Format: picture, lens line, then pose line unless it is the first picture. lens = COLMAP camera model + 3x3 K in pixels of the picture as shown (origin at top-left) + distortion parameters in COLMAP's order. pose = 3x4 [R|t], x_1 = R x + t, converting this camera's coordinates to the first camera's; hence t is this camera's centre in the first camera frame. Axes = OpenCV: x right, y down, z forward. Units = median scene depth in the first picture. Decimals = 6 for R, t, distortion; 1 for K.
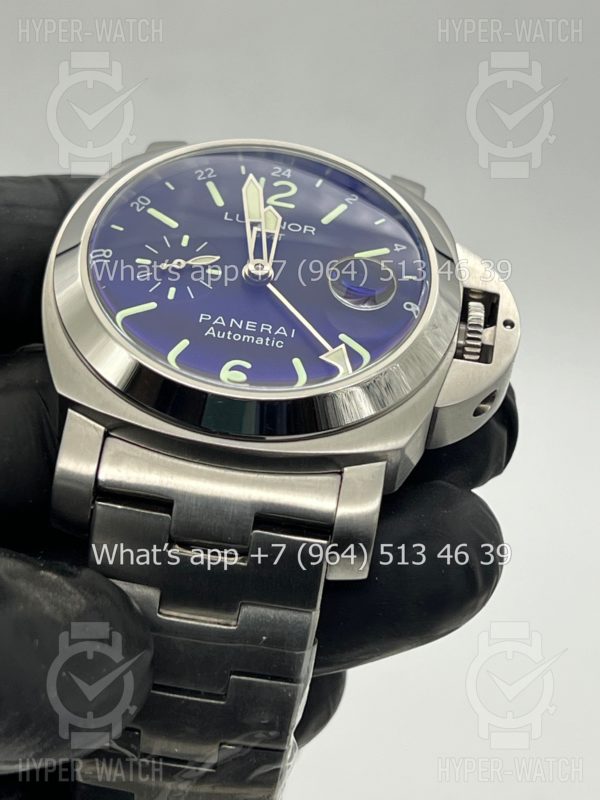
lens RADIAL K [[1888.2, 0, 299.1], [0, 1888.2, 400.6], [0, 0, 1]] dist [0.261670, 0.000000]
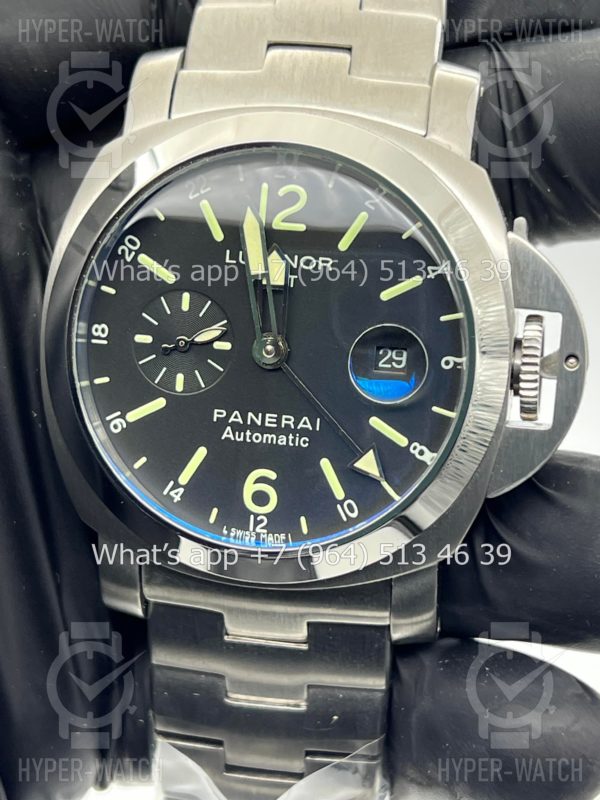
lens RADIAL K [[1888.2, 0, 291.3], [0, 1888.2, 400.7], [0, 0, 1]] dist [0.261670, 0.000000]
pose [[0.969915, -0.059547, -0.236047, 0.191345], [0.199627, 0.749497, 0.631192, -0.595843], [0.139331, -0.659325, 0.738835, 0.341082]]
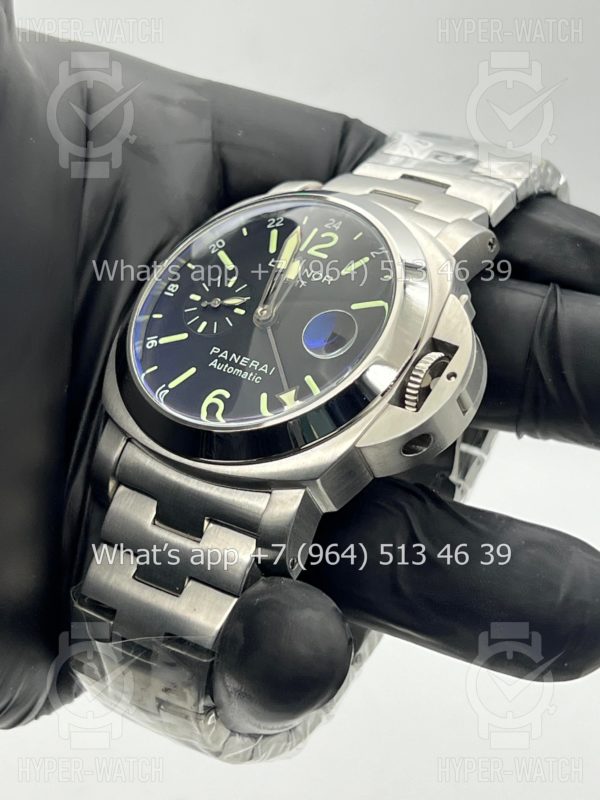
lens RADIAL K [[1888.2, 0, 301.5], [0, 1888.2, 403.2], [0, 0, 1]] dist [0.261670, 0.000000]
pose [[0.837799, 0.118125, -0.533047, 0.650741], [-0.056698, 0.989860, 0.130243, -0.171297], [0.543026, -0.078895, 0.836001, -0.009059]]
